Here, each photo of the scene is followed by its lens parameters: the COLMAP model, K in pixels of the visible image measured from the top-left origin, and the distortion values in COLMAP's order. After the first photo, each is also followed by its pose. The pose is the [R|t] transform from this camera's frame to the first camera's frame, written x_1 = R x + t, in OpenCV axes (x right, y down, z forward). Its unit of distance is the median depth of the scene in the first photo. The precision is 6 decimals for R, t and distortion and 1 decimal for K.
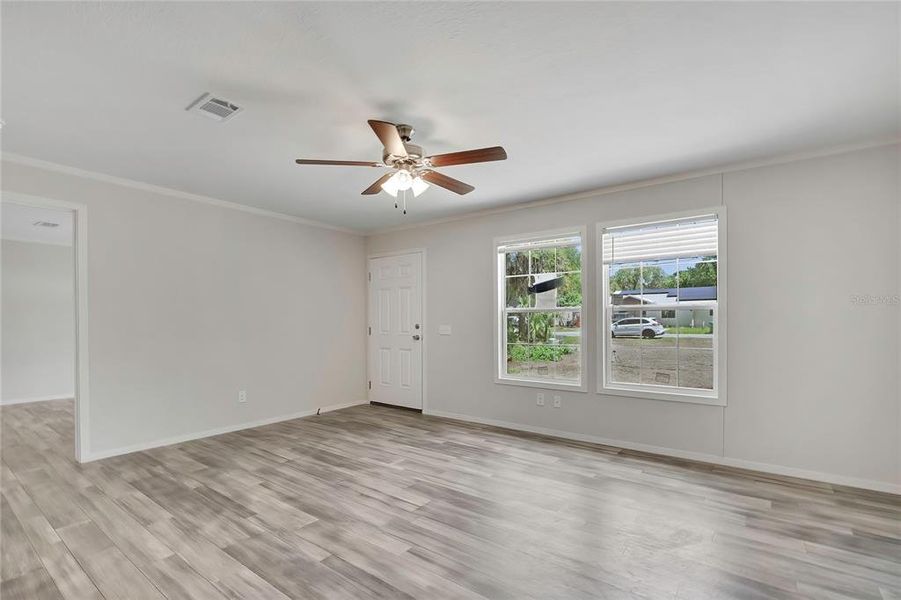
lens RADIAL K [[398.3, 0, 441.8], [0, 398.3, 318.1], [0, 0, 1]] dist [-0.009615, 0.000257]
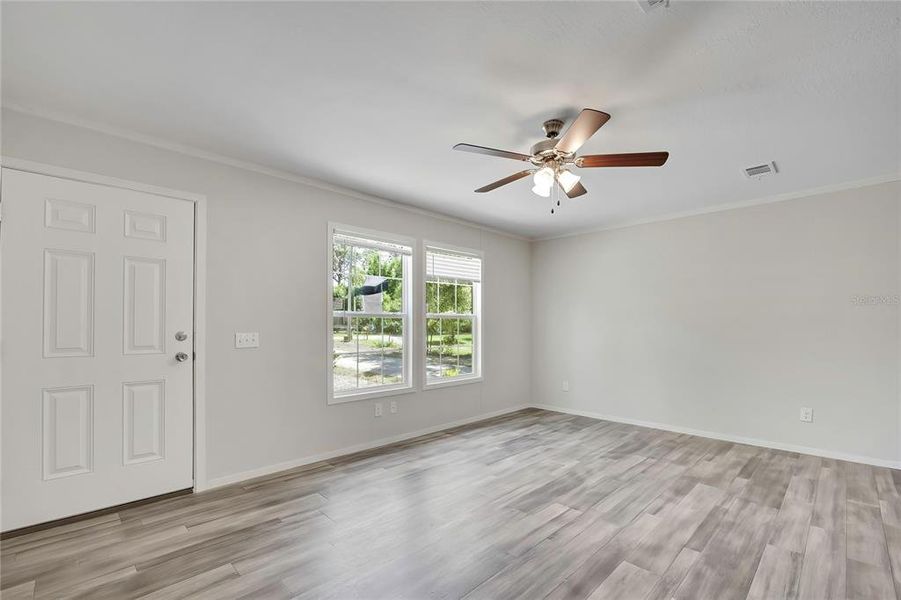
lens RADIAL K [[396.8, 0, 469.0], [0, 396.8, 316.2], [0, 0, 1]] dist [-0.010623, 0.000452]
pose [[0.141827, 0.023348, 0.989616, -0.708236], [-0.008096, 0.999716, -0.022426, 0.003730], [-0.989858, -0.004831, 0.141975, 0.713097]]
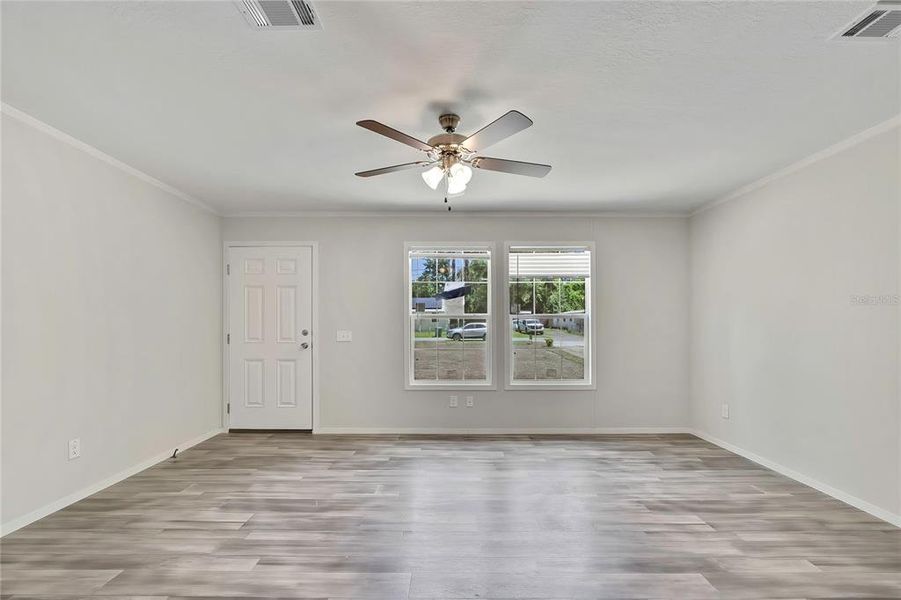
lens RADIAL K [[398.3, 0, 441.8], [0, 398.3, 318.1], [0, 0, 1]] dist [-0.009615, 0.000257]
pose [[0.807286, 0.013915, 0.589996, -0.435950], [-0.006375, 0.999869, -0.014859, 0.000998], [-0.590125, 0.008235, 0.807270, 0.182252]]
